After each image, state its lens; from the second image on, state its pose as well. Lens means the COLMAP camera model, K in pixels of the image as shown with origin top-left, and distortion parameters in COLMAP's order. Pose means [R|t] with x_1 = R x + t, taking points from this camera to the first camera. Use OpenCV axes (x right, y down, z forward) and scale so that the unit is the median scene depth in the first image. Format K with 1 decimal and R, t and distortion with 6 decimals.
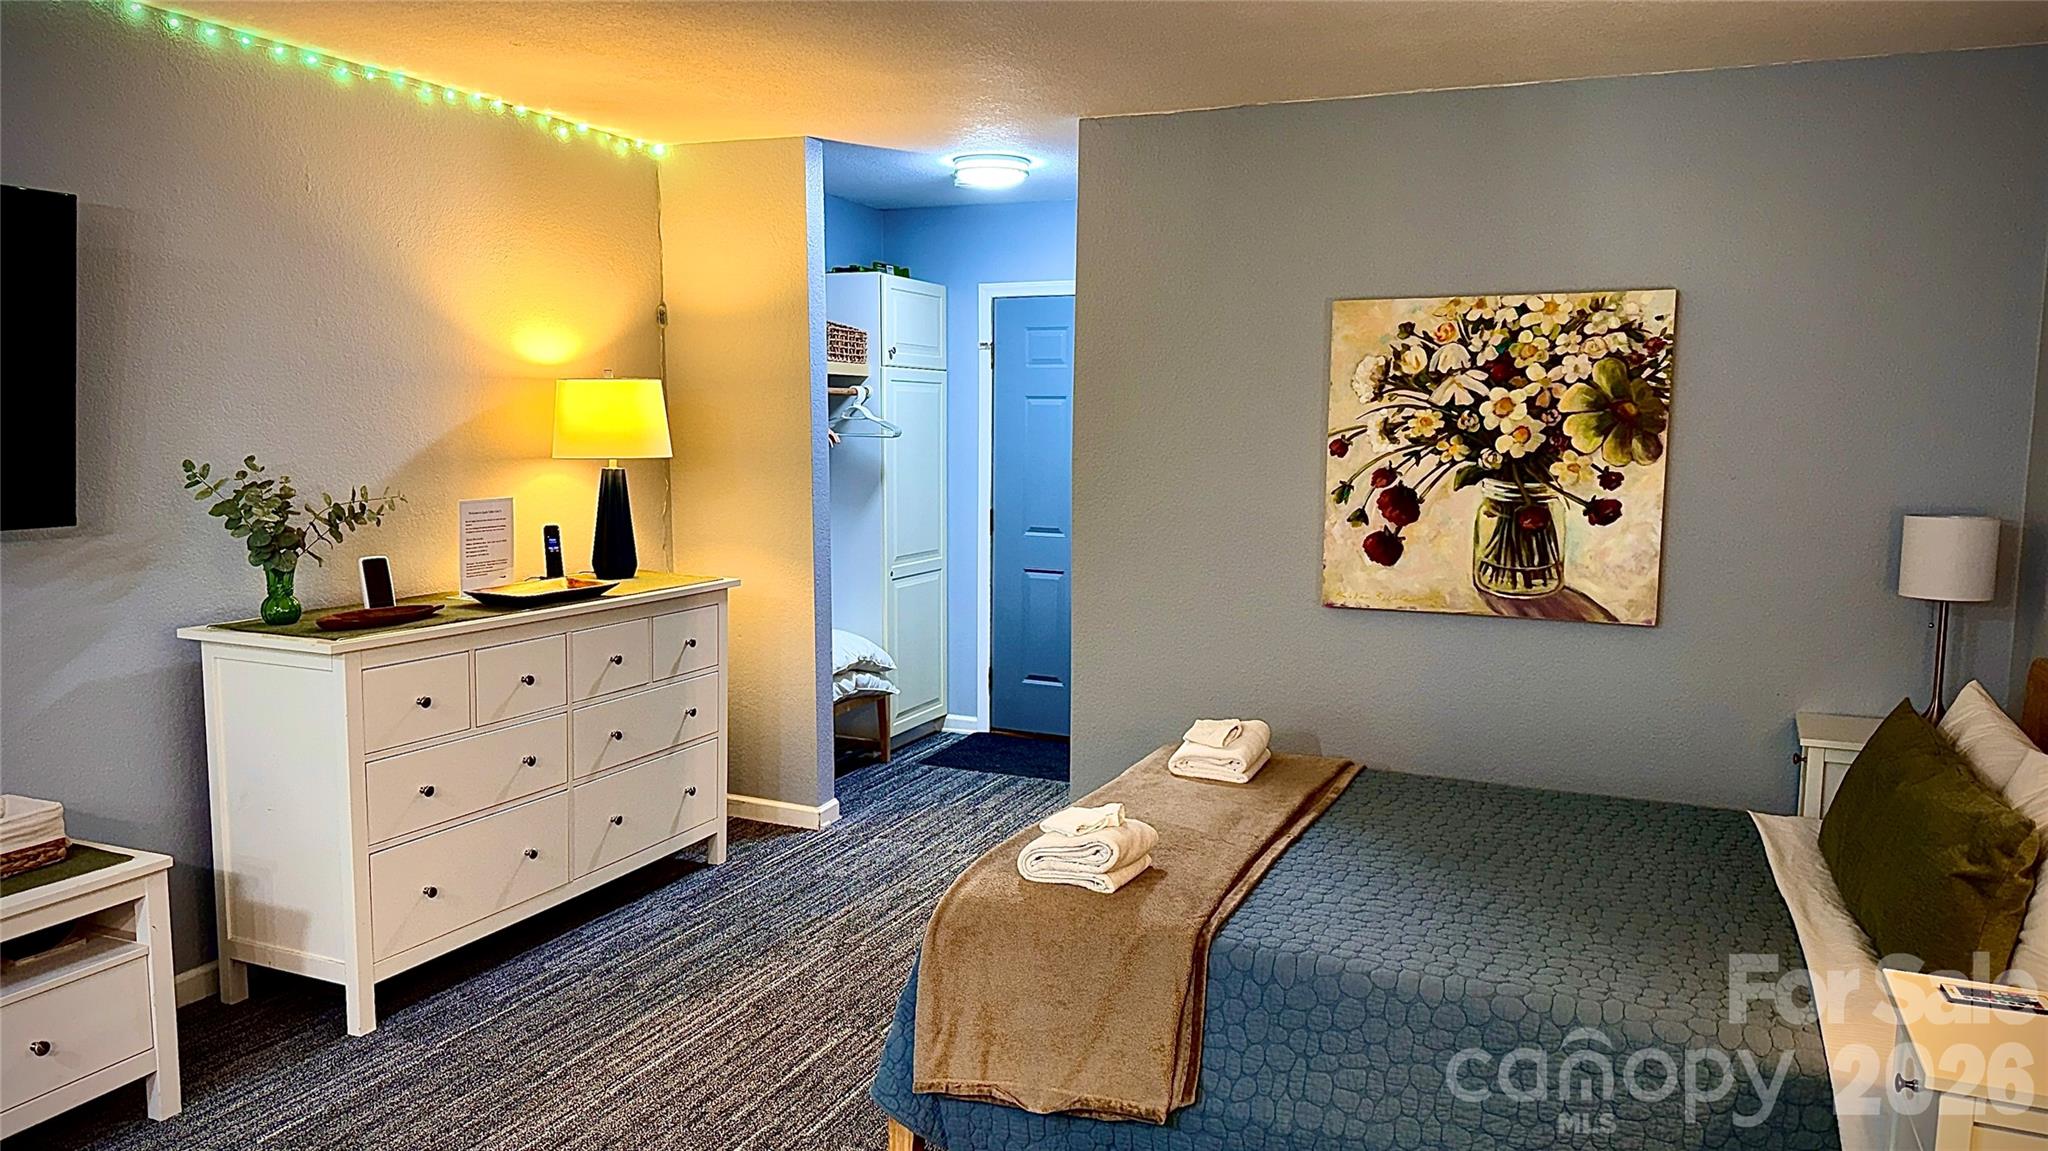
lens RADIAL K [[1432.9, 0, 1015.7], [0, 1432.9, 590.8], [0, 0, 1]] dist [0.067746, -0.019985]
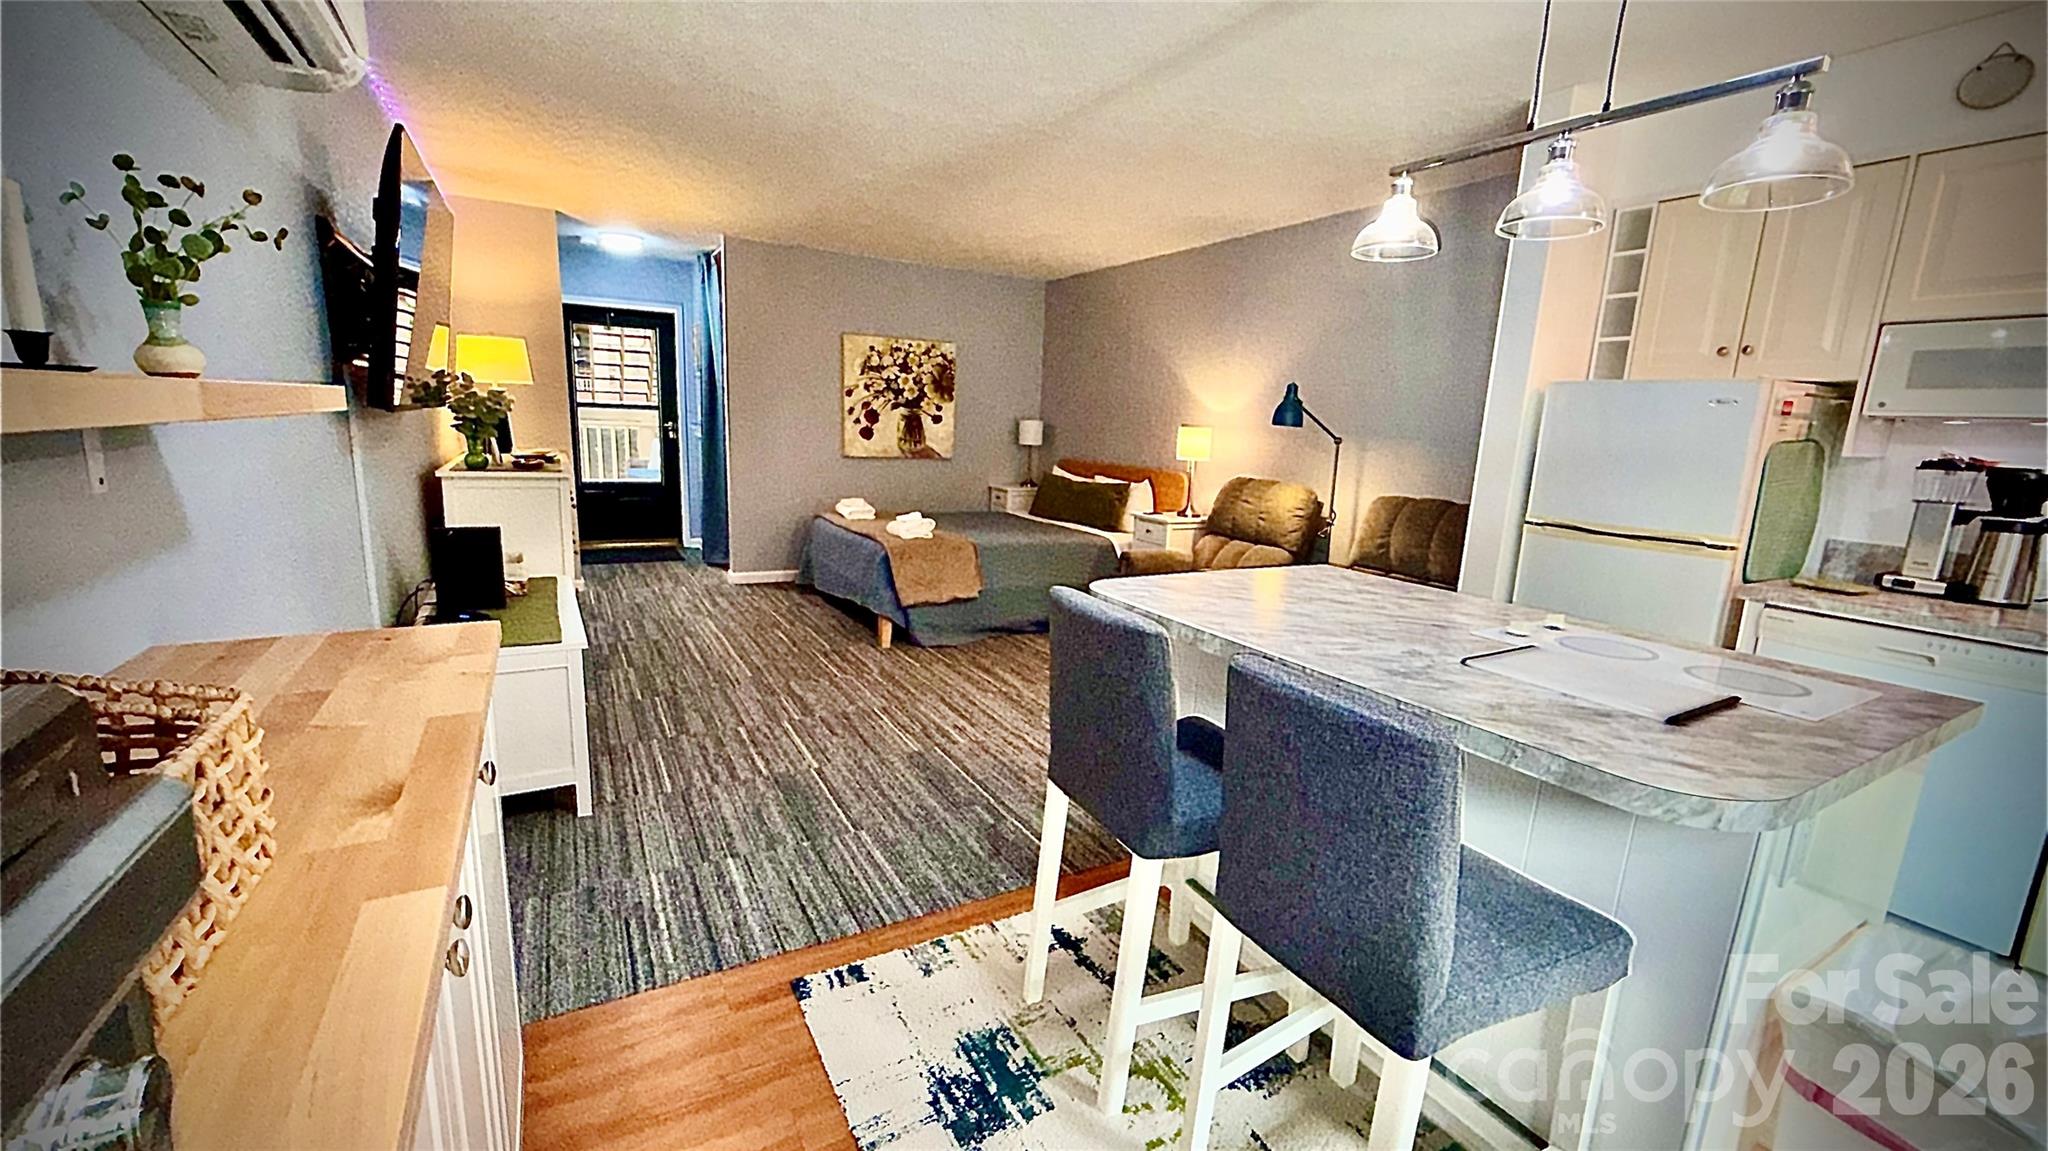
lens RADIAL K [[816.1, 0, 1020.5], [0, 816.1, 578.0], [0, 0, 1]] dist [-0.001230, 0.000173]
pose [[0.600462, -0.138401, 0.787586, -0.808265], [0.060856, 0.989961, 0.127568, 0.060594], [-0.797335, -0.028670, 0.602856, -0.124175]]
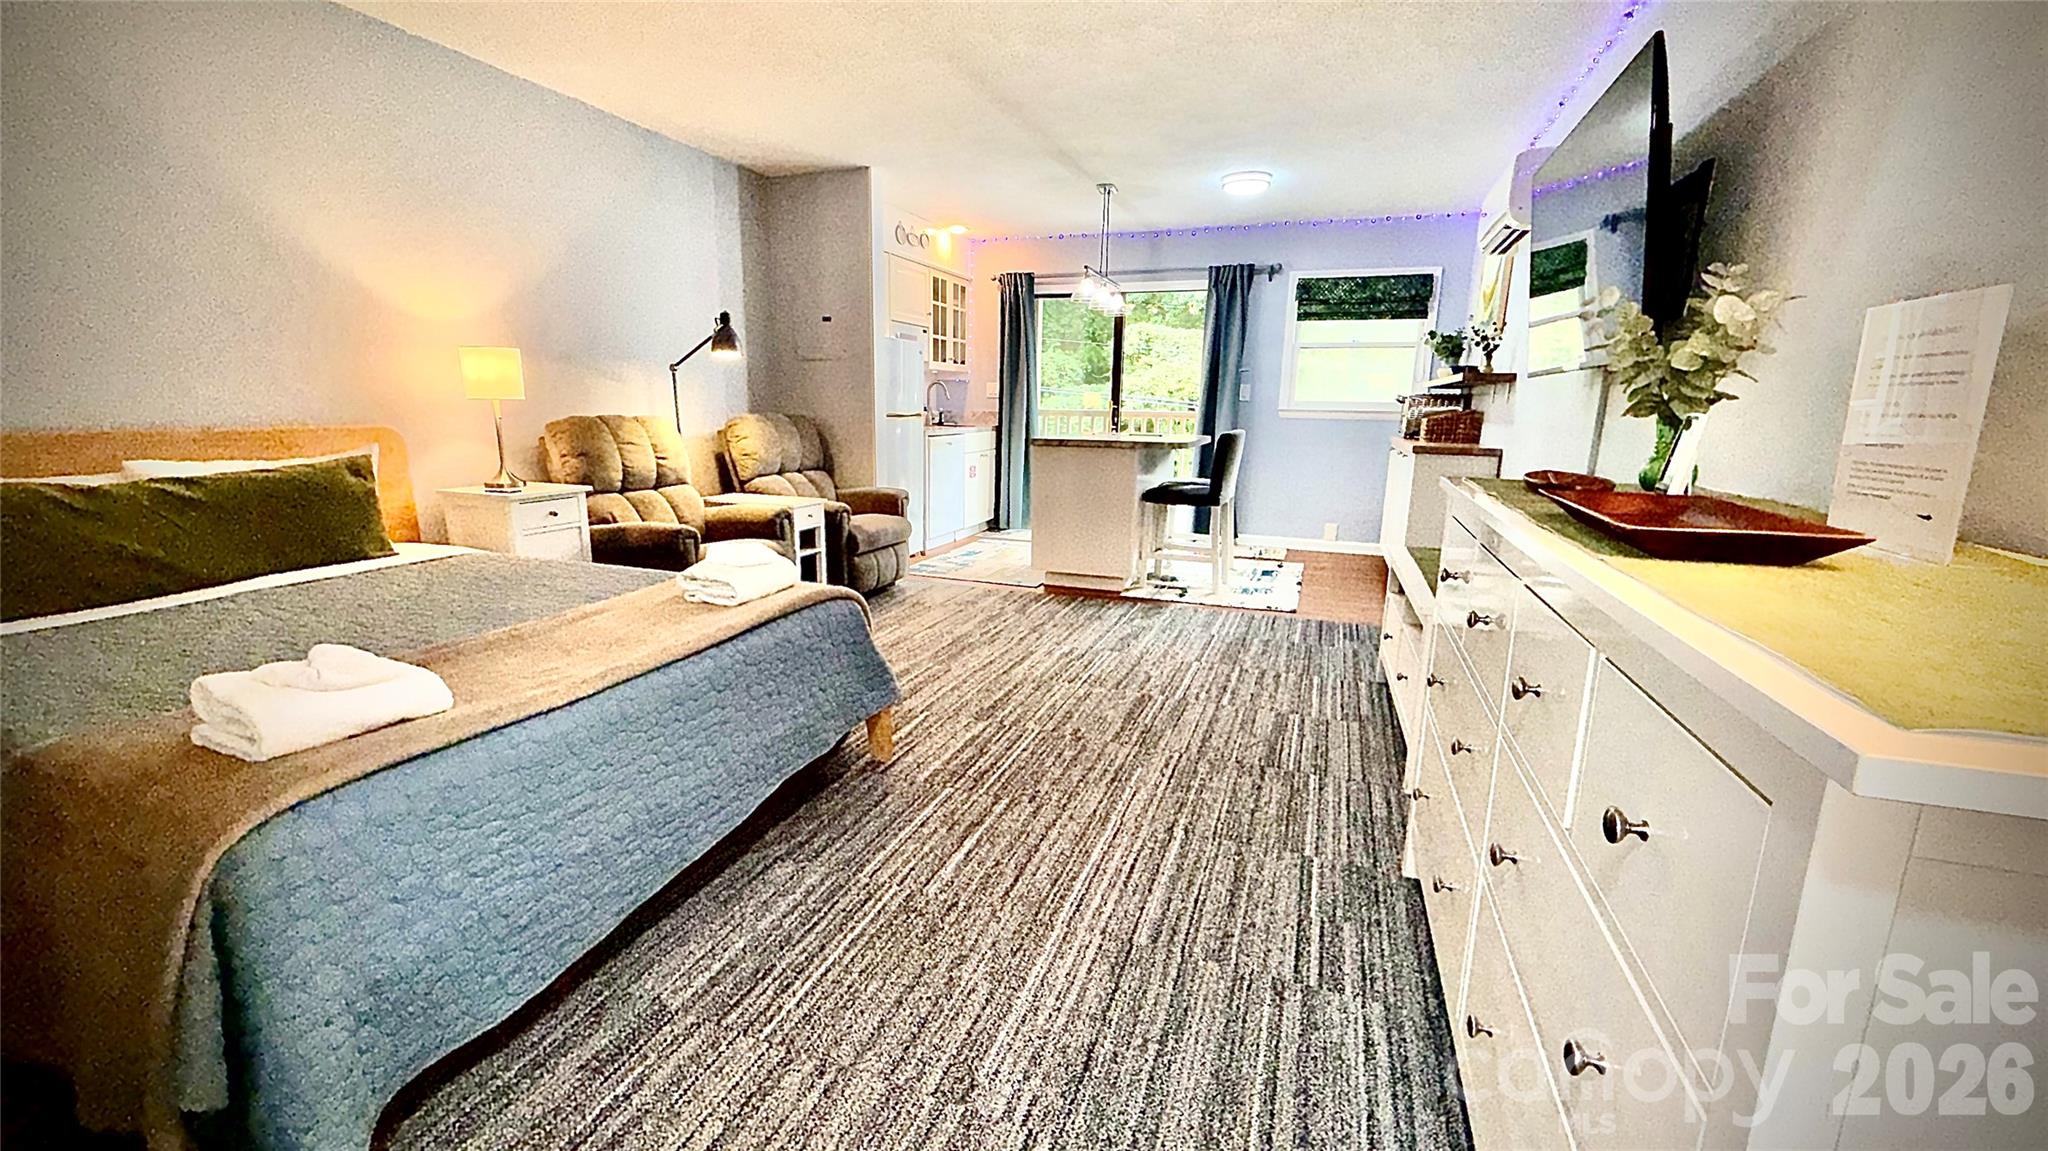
lens RADIAL K [[816.1, 0, 1018.2], [0, 816.1, 573.6], [0, 0, 1]] dist [-0.001230, 0.000173]
pose [[-0.998198, -0.017766, -0.057323, -0.120261], [-0.035433, 0.945388, 0.324014, -0.058419], [0.048436, 0.325461, -0.944314, 1.250491]]
